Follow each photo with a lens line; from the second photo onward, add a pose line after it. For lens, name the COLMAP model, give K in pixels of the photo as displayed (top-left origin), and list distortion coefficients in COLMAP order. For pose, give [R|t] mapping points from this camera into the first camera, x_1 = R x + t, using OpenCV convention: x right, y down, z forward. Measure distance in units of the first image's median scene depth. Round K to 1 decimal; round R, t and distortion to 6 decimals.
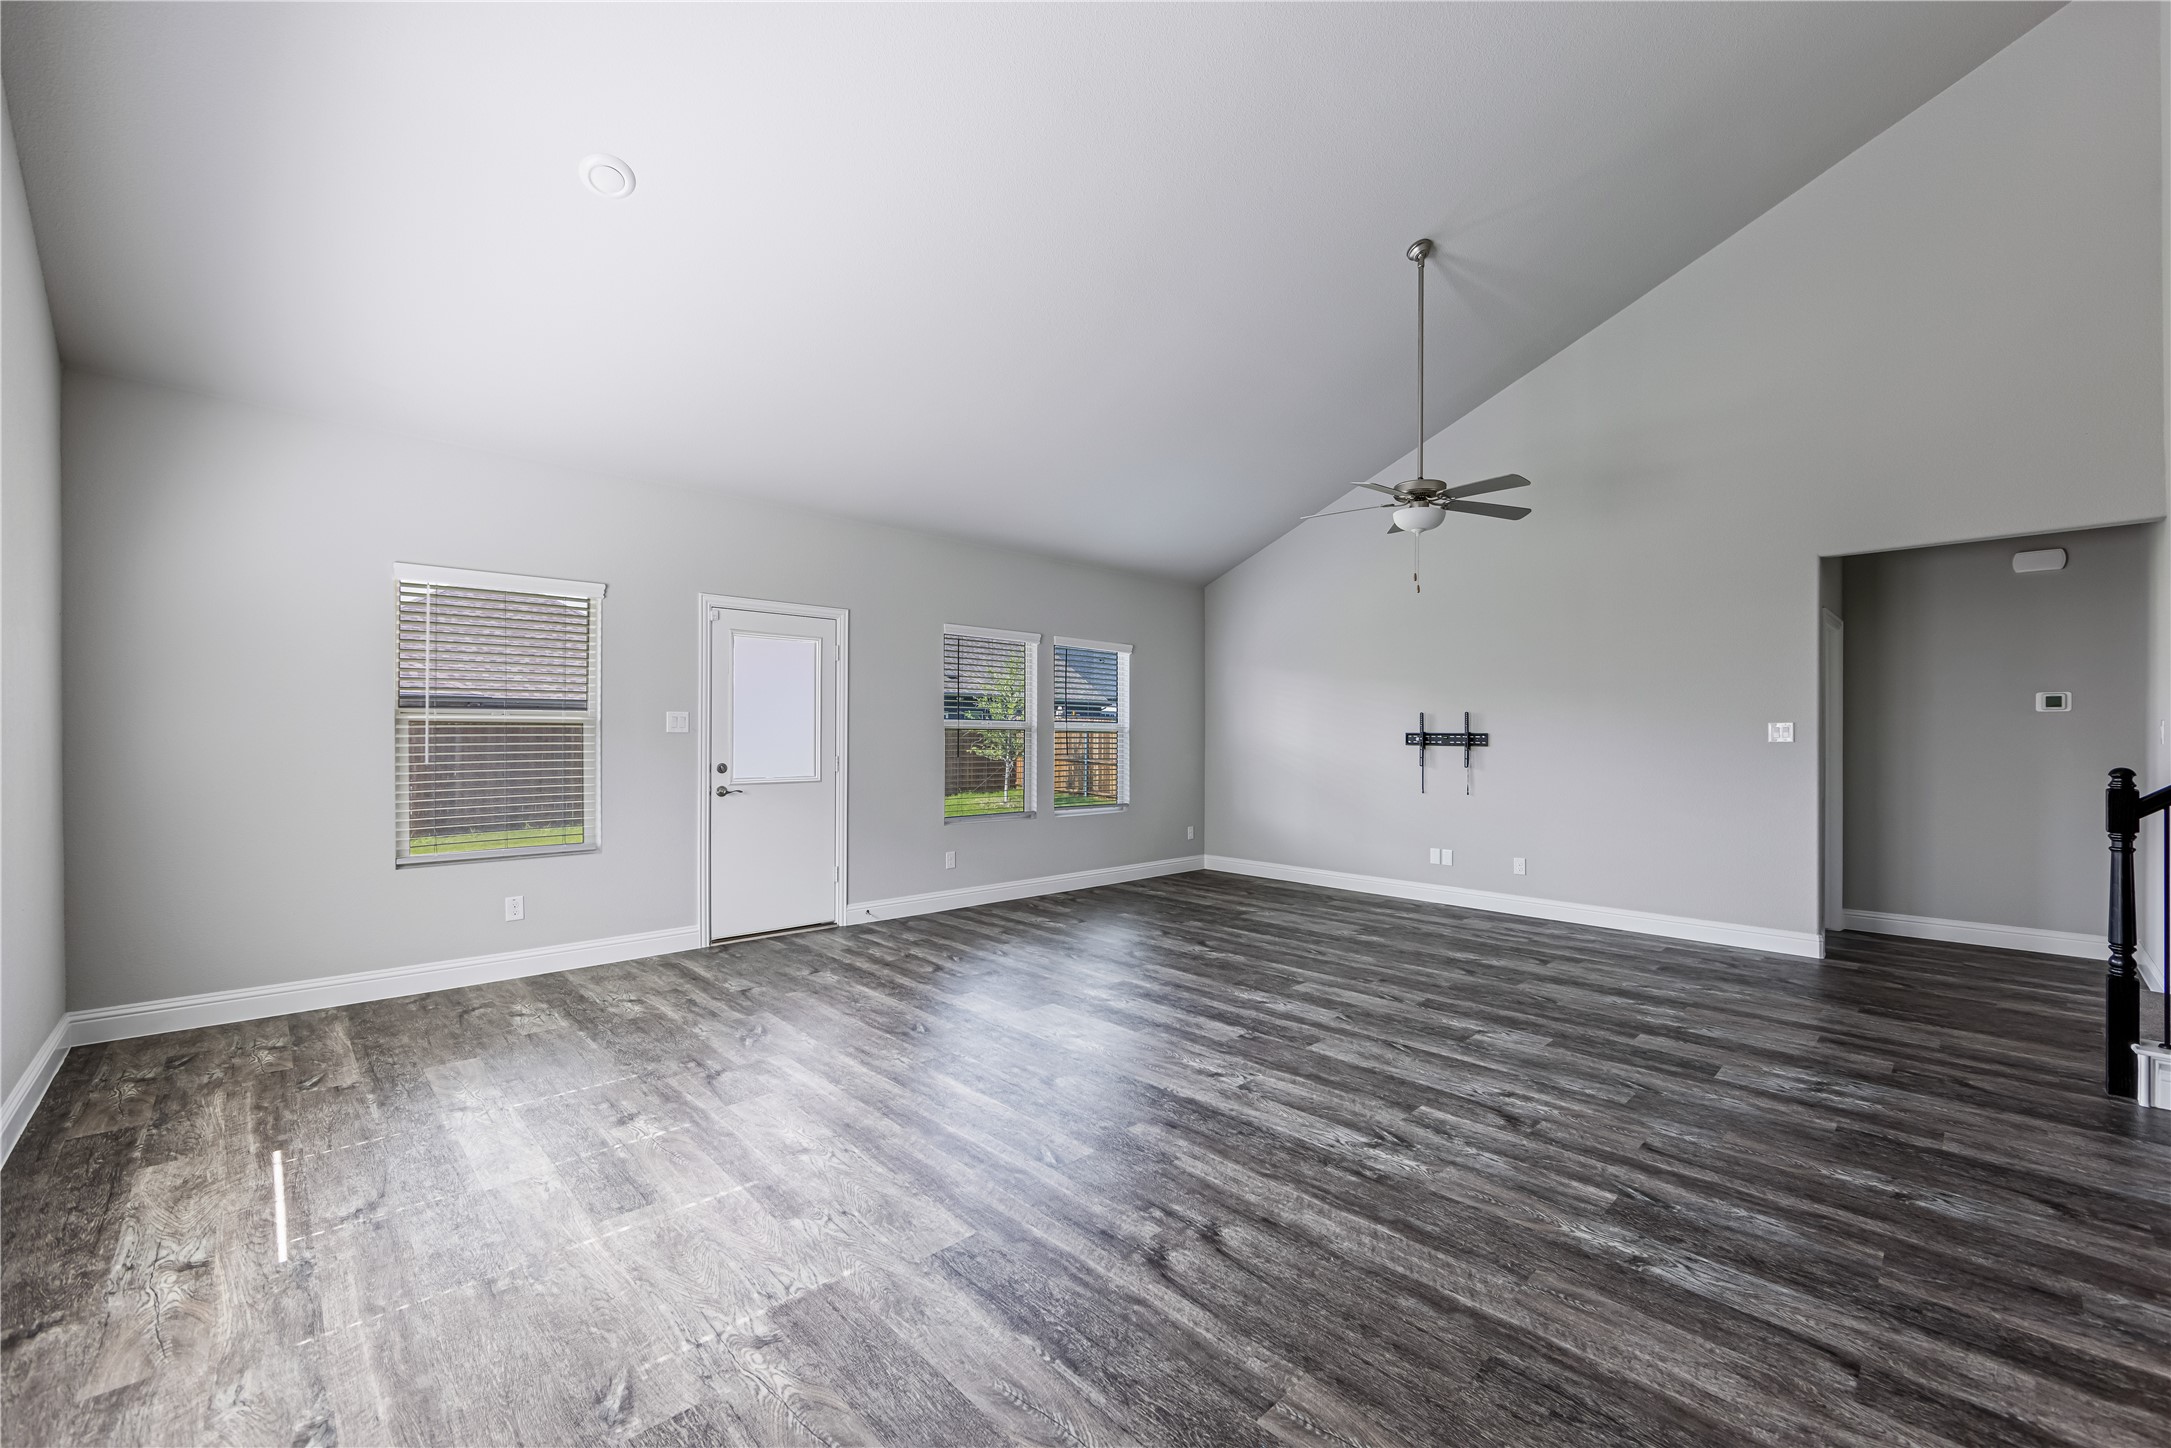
lens RADIAL K [[855.4, 0, 1083.6], [0, 855.4, 724.9], [0, 0, 1]] dist [-0.002266, -0.000504]
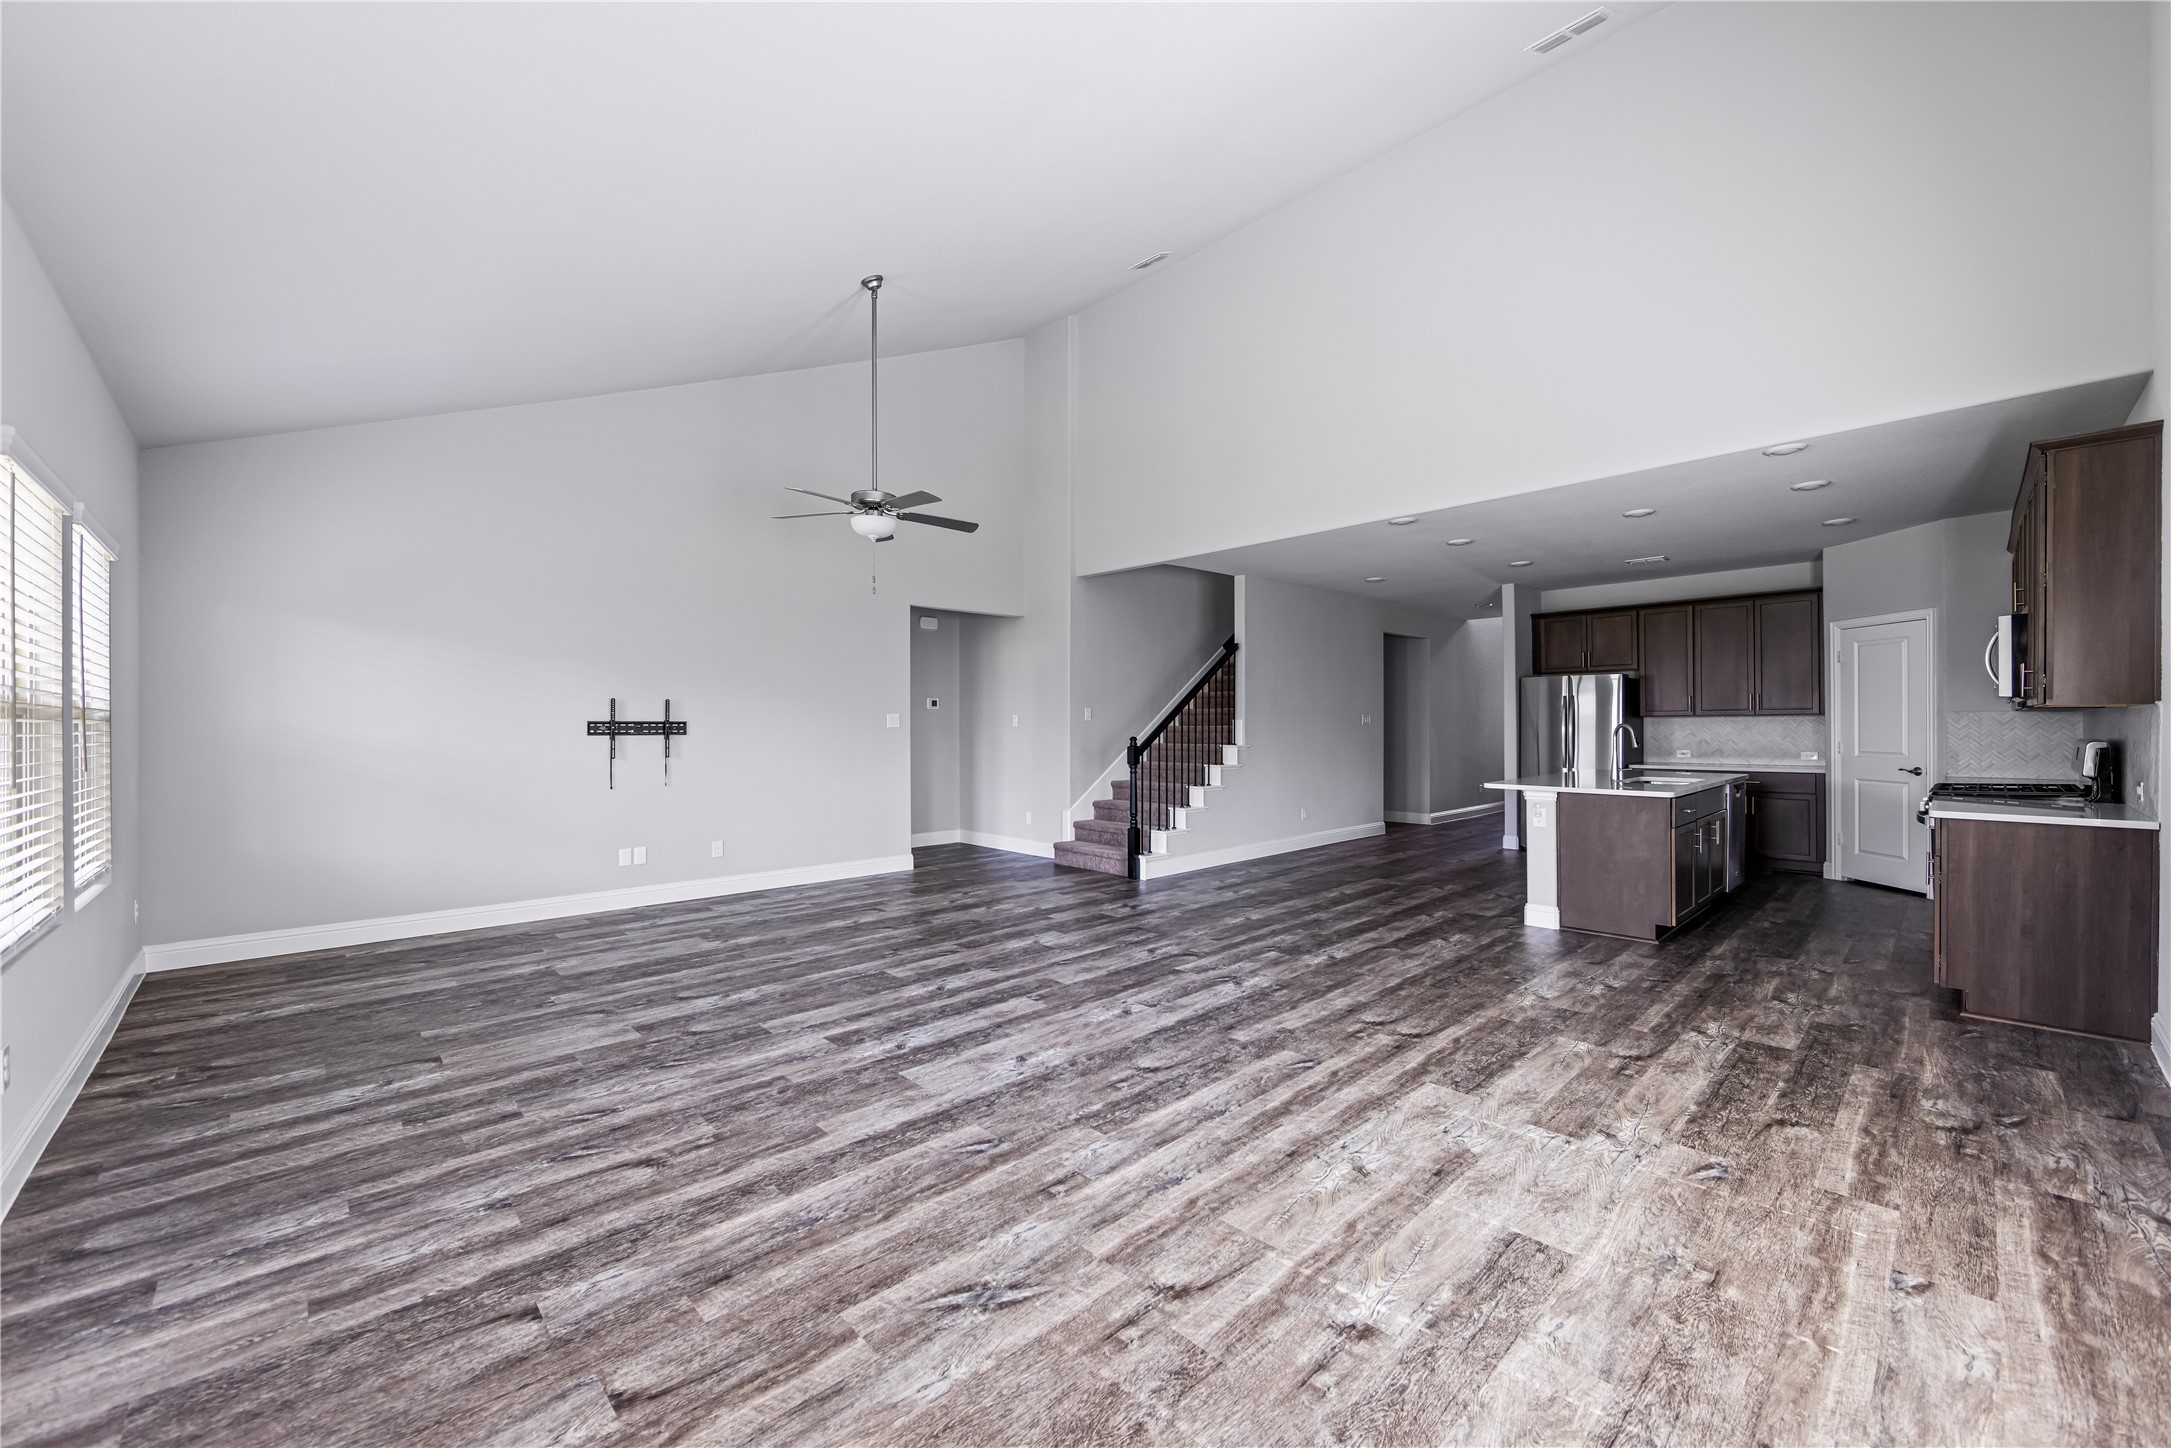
lens RADIAL K [[855.4, 0, 1097.1], [0, 855.4, 719.9], [0, 0, 1]] dist [-0.002266, -0.000504]
pose [[-0.001658, 0.000211, 0.999999, -0.879269], [-0.010430, 0.999946, -0.000229, 0.005979], [-0.999944, -0.010431, -0.001655, 0.898943]]
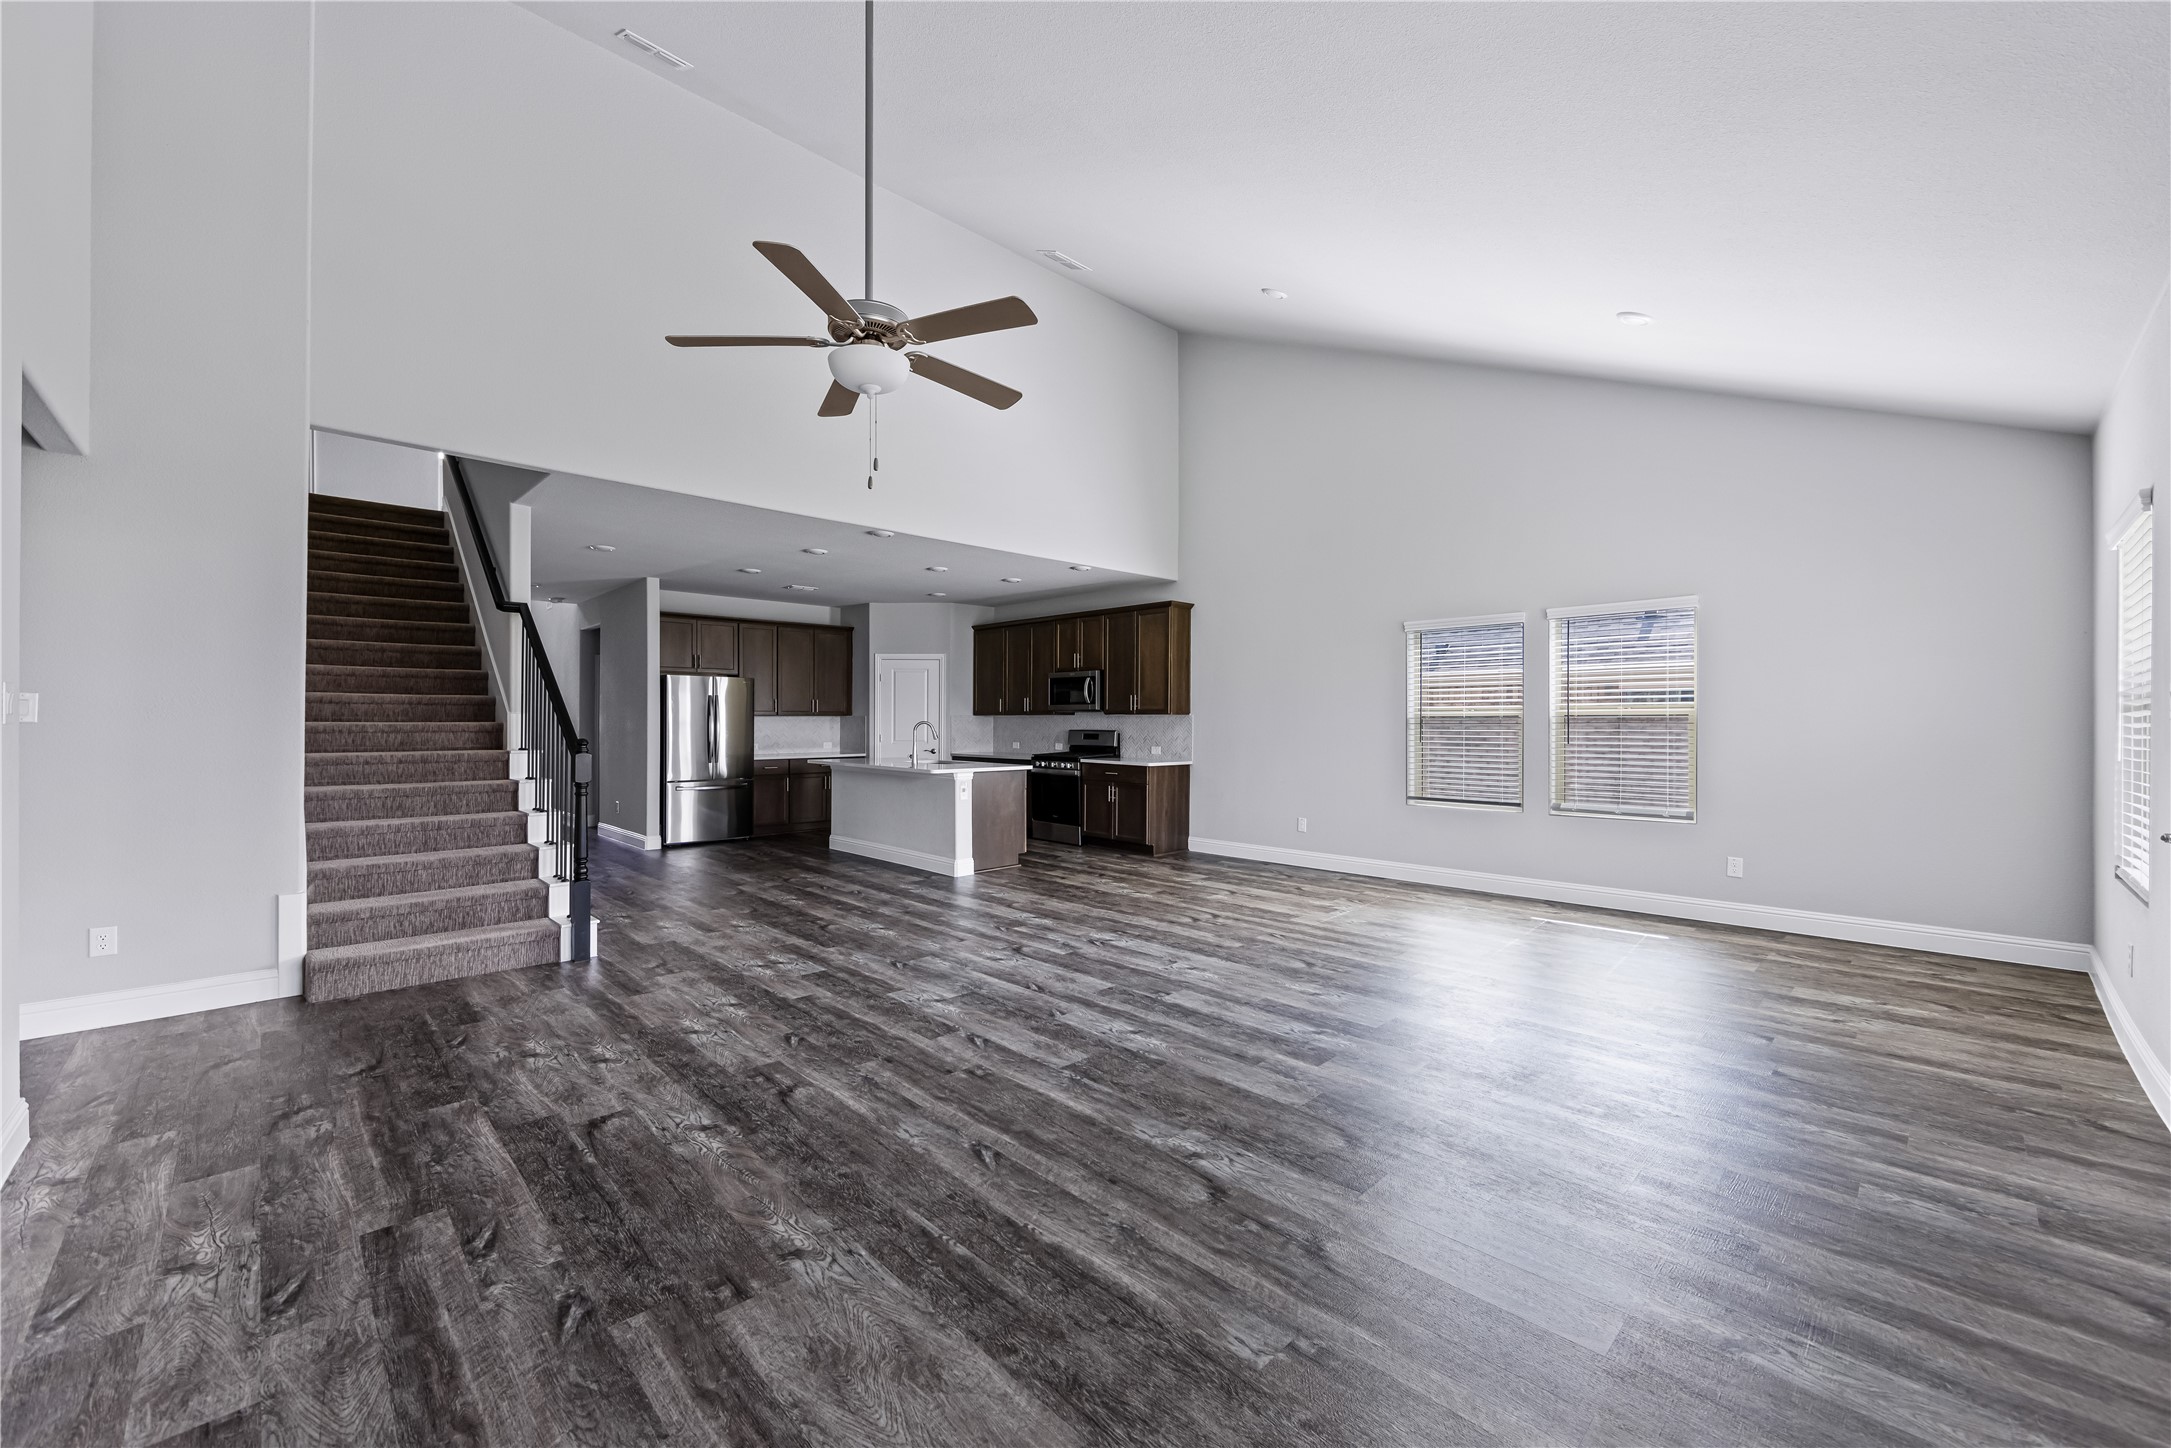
lens RADIAL K [[855.4, 0, 1090.0], [0, 855.4, 715.3], [0, 0, 1]] dist [-0.002266, -0.000504]
pose [[-0.999674, -0.007539, -0.024381, 0.305056], [-0.007014, 0.999744, -0.021533, 0.029181], [0.024537, -0.021355, -0.999471, 2.040522]]
